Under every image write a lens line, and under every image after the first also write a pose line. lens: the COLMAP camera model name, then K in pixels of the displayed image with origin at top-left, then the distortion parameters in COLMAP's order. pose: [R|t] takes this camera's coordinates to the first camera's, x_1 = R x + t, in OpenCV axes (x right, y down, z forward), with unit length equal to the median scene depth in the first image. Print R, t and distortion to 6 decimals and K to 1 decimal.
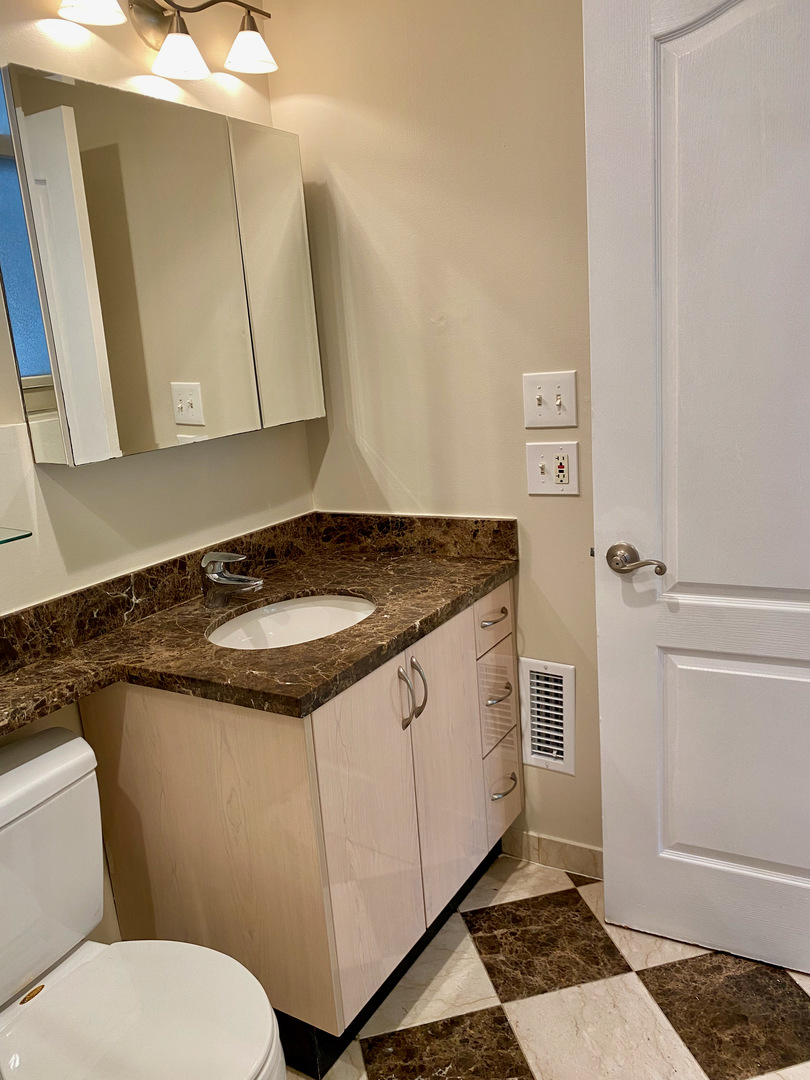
lens RADIAL K [[827.0, 0, 421.0], [0, 827.0, 535.9], [0, 0, 1]] dist [0.007901, 0.001251]
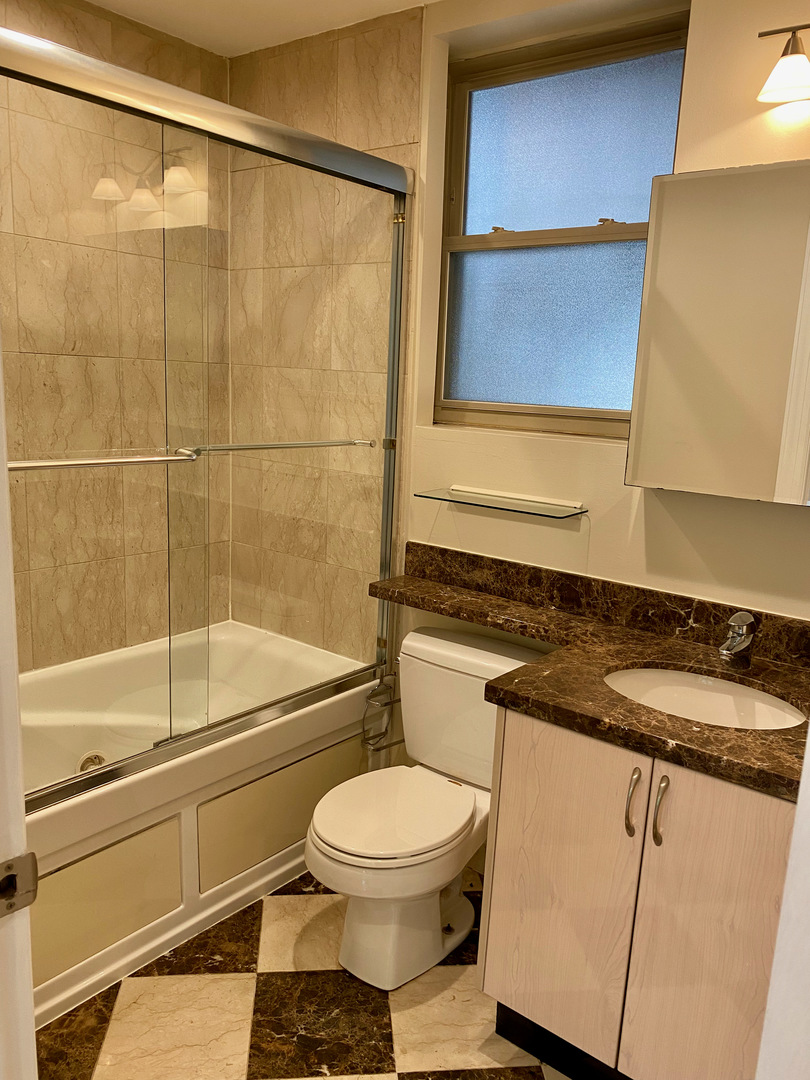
lens RADIAL K [[827.0, 0, 421.0], [0, 827.0, 535.9], [0, 0, 1]] dist [0.007901, 0.001251]
pose [[-0.135788, 0.245683, -0.959793, 0.801919], [-0.267251, 0.923771, 0.274271, -0.257187], [0.954012, 0.293748, -0.059778, 0.745166]]
